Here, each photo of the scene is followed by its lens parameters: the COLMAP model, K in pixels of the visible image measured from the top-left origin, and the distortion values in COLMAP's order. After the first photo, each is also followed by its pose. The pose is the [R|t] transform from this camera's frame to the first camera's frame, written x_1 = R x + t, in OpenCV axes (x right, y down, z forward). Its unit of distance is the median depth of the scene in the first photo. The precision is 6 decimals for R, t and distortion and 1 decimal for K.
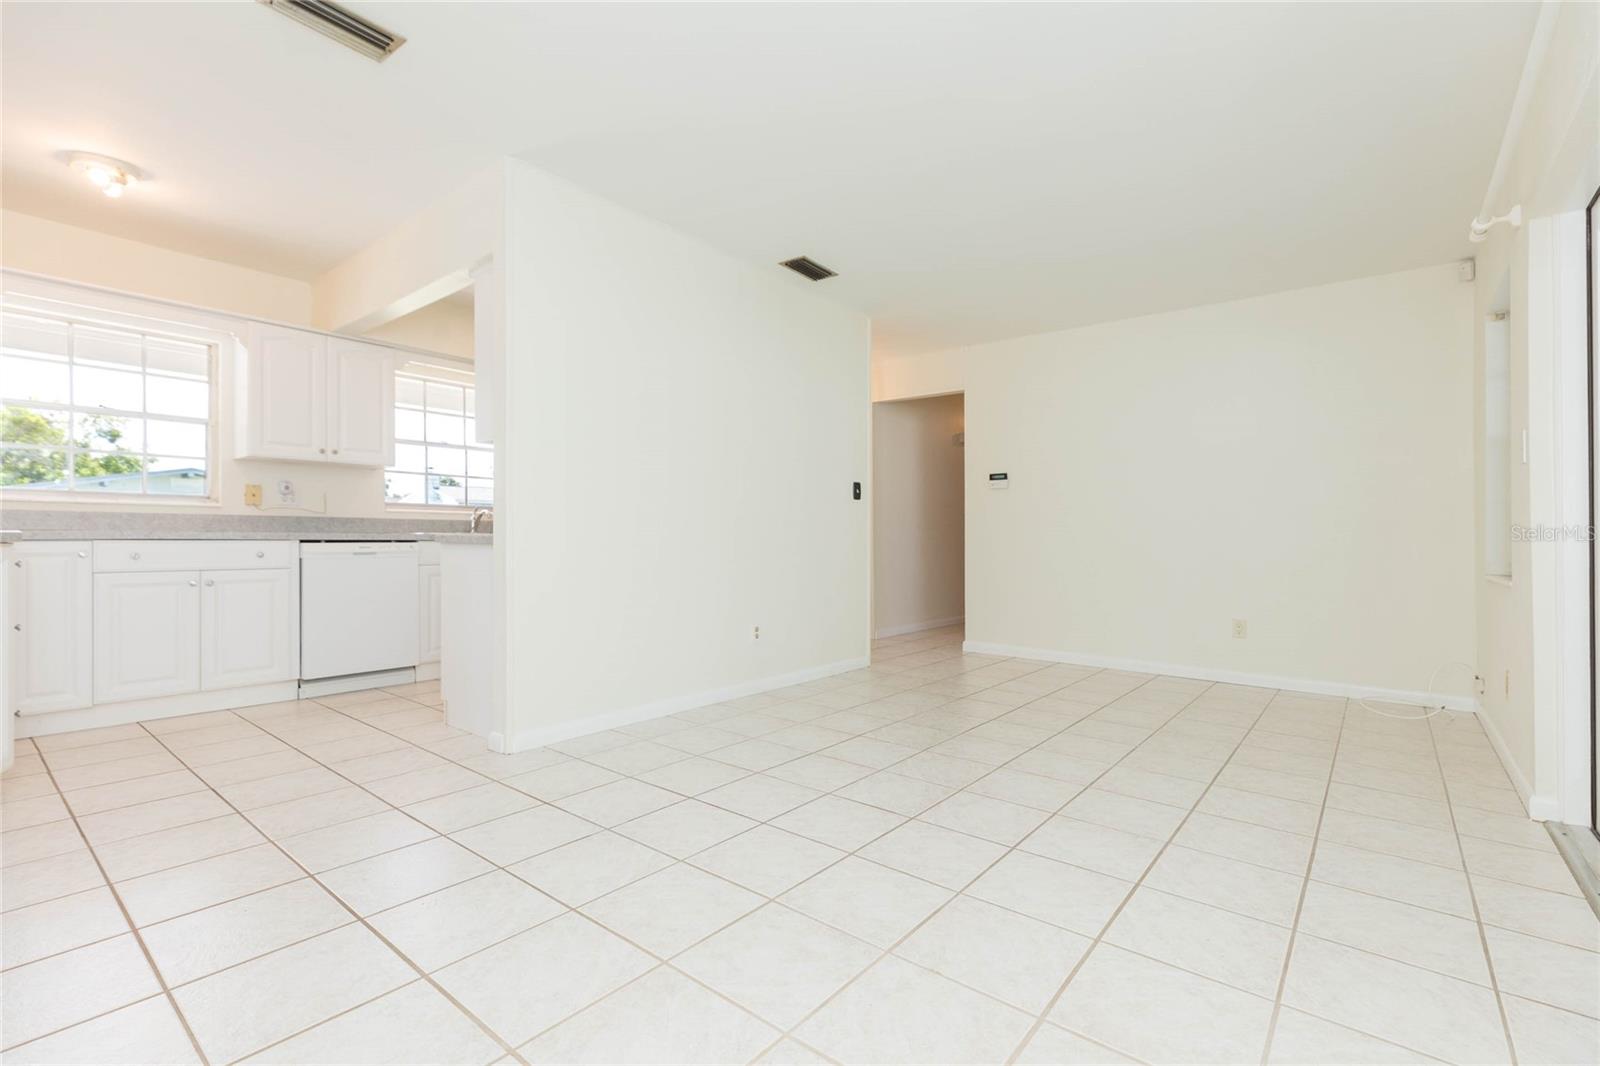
lens RADIAL K [[722.8, 0, 814.3], [0, 722.8, 539.2], [0, 0, 1]] dist [0.002882, 0.000955]
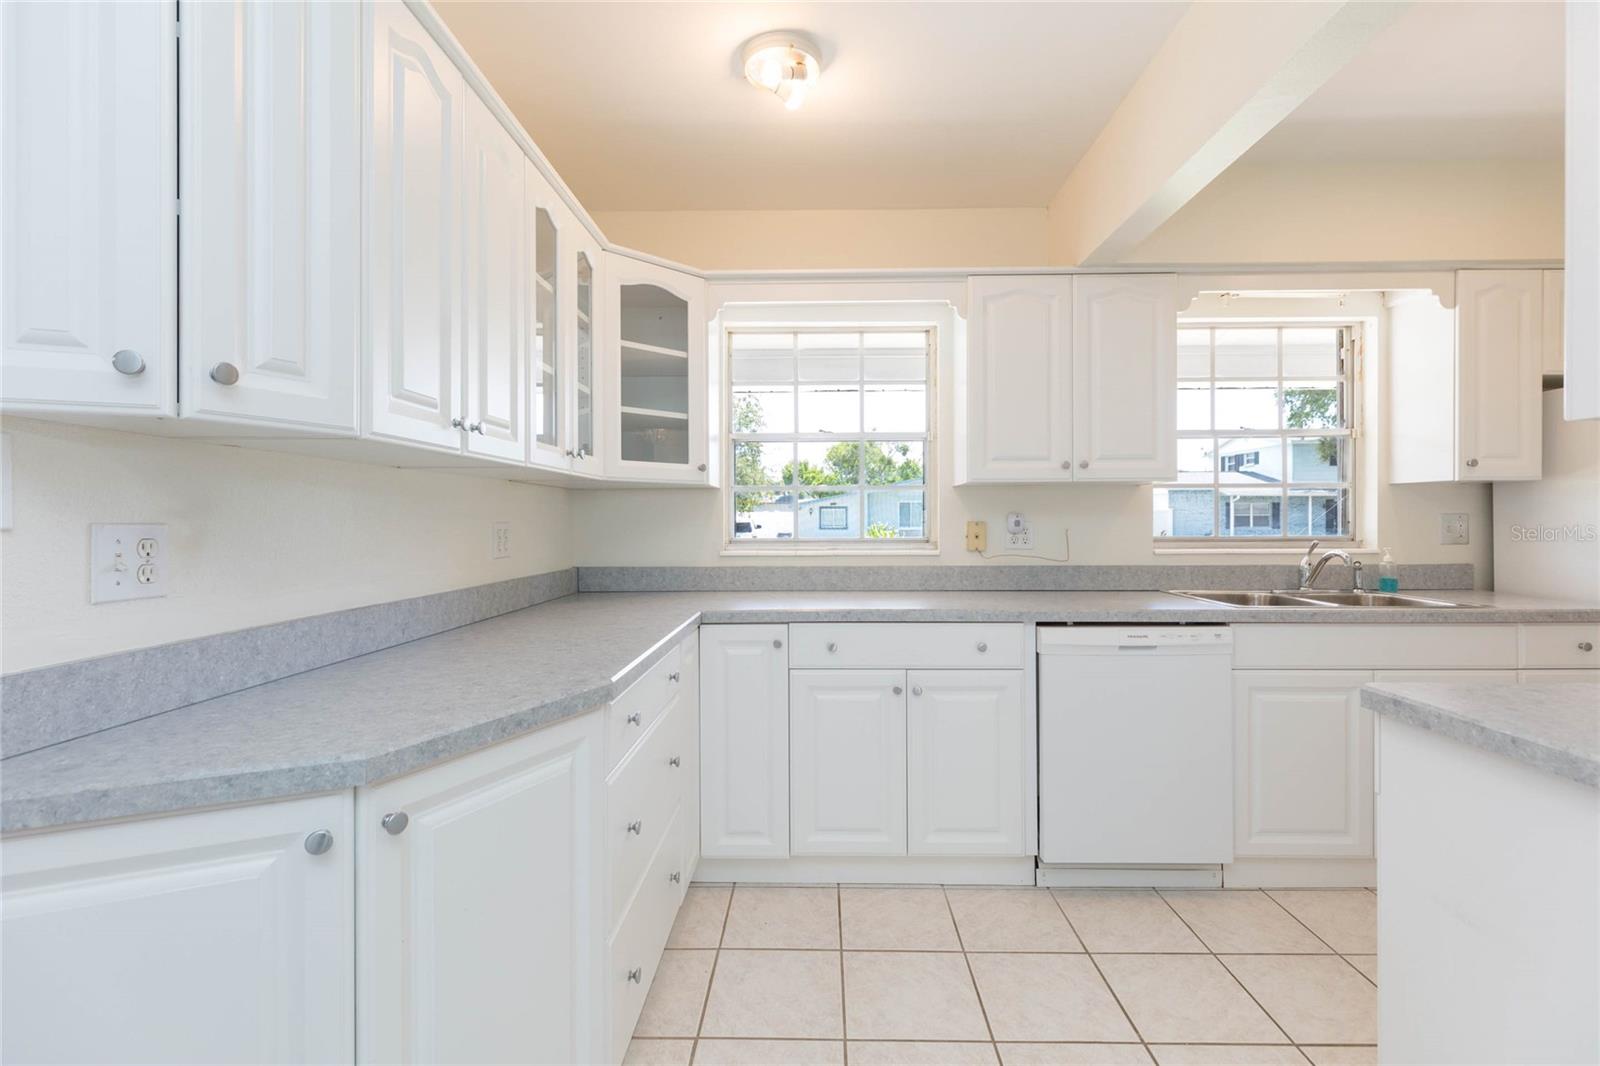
lens RADIAL K [[726.9, 0, 800.0], [0, 726.9, 533.0], [0, 0, 1]] dist [0.002836, 0.000241]
pose [[0.607532, 0.004650, -0.794282, -0.329337], [0.006315, 0.999923, 0.010685, -0.072666], [0.794270, -0.011507, 0.607455, 0.449543]]
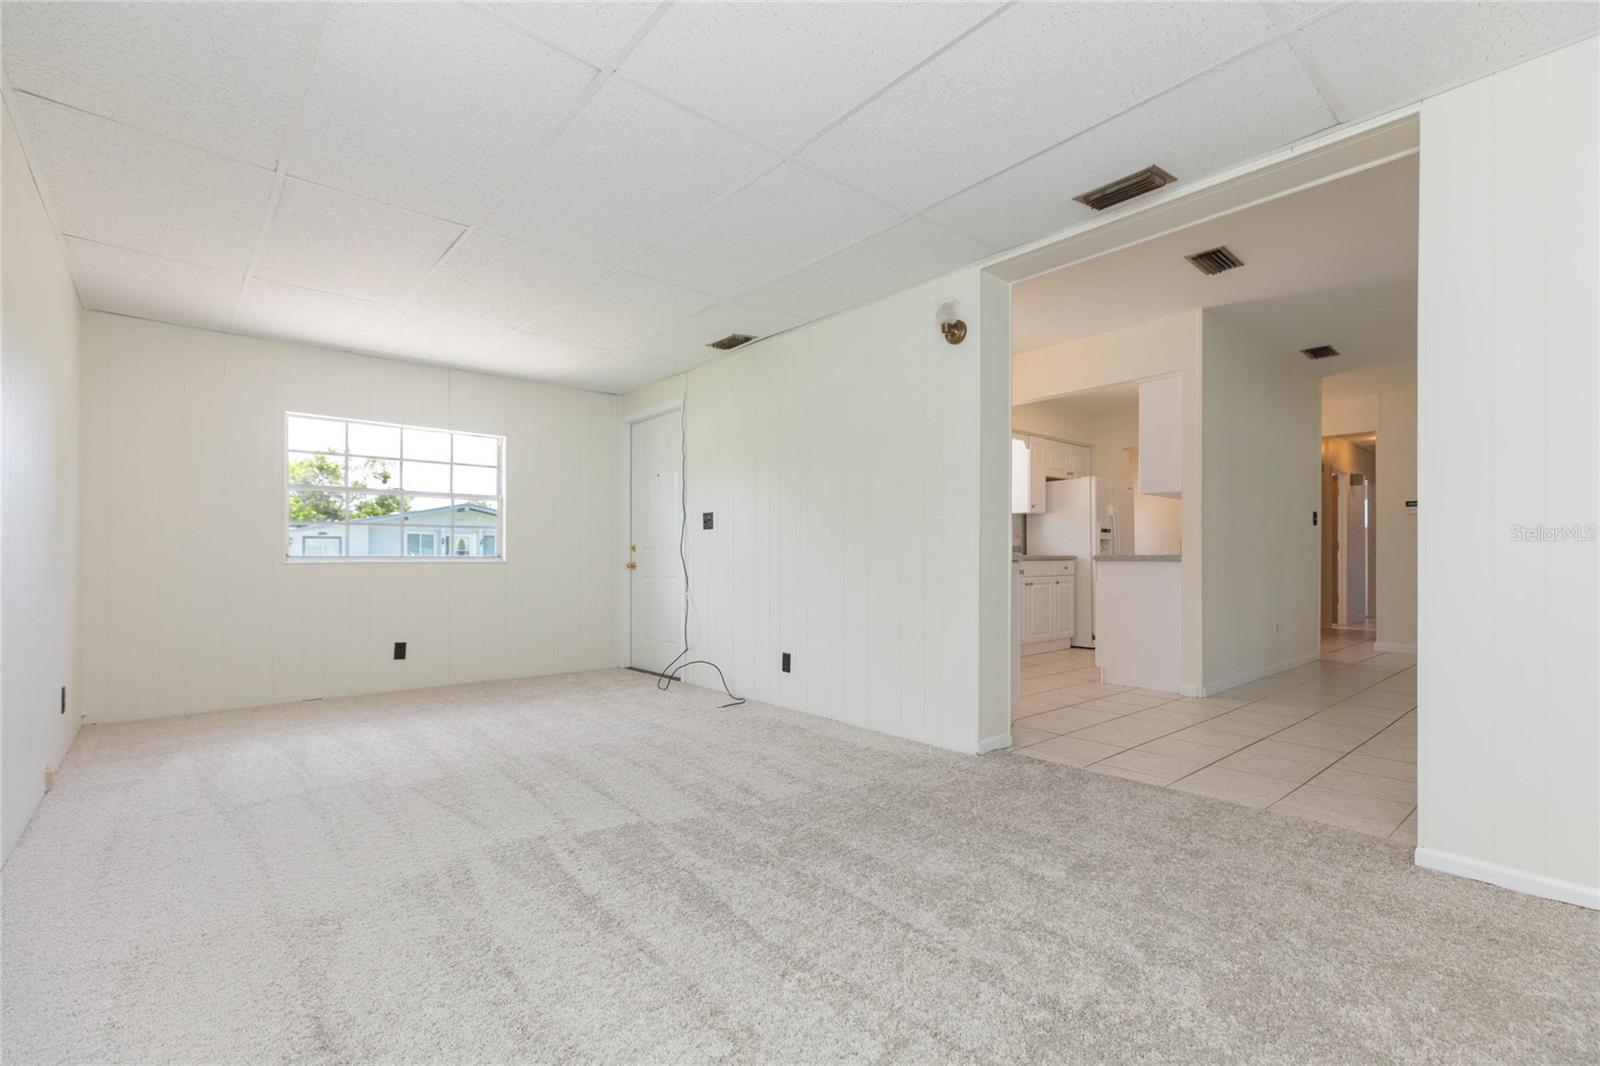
lens RADIAL K [[734.1, 0, 803.2], [0, 734.1, 578.3], [0, 0, 1]] dist [0.001672, 0.000338]
pose [[0.982148, -0.000716, -0.188110, -0.673440], [0.004627, 0.999782, 0.020353, 0.008435], [0.188054, -0.020860, 0.981937, -0.499996]]
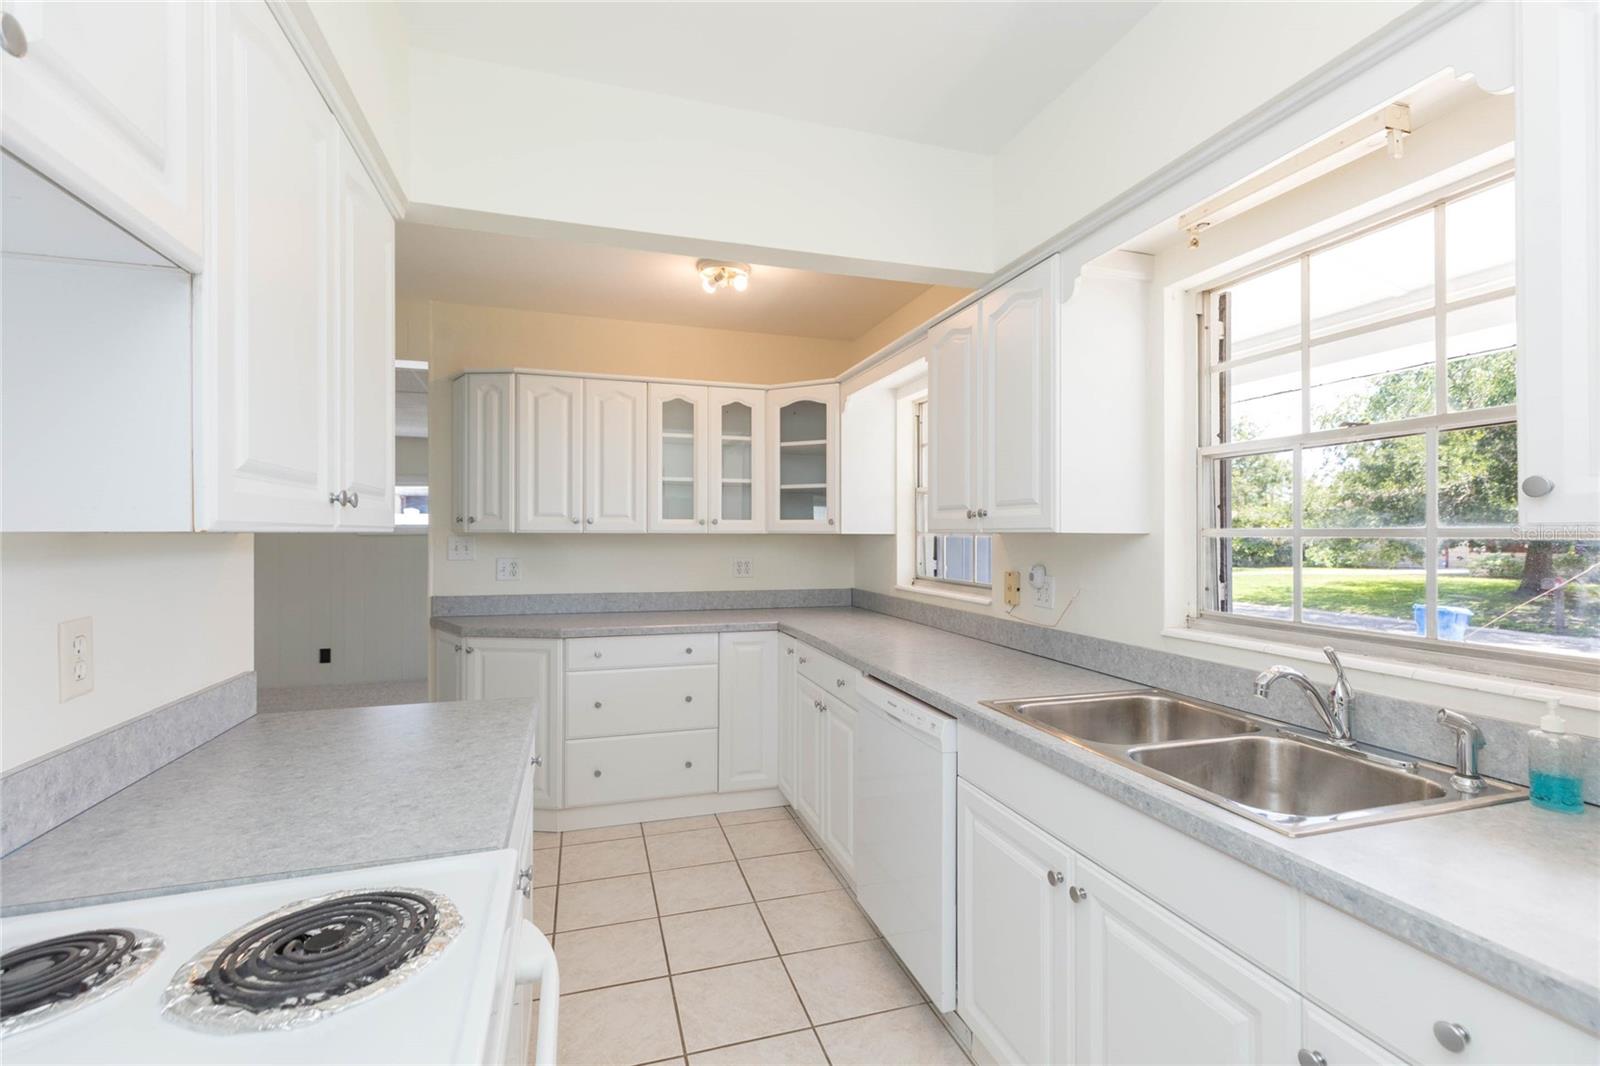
lens RADIAL K [[722.8, 0, 814.3], [0, 722.8, 539.2], [0, 0, 1]] dist [0.002882, 0.000955]
pose [[-0.560539, -0.001904, -0.828126, -0.158485], [-0.008954, 0.999953, 0.003761, -0.104062], [0.828079, 0.009523, -0.560530, 1.214773]]
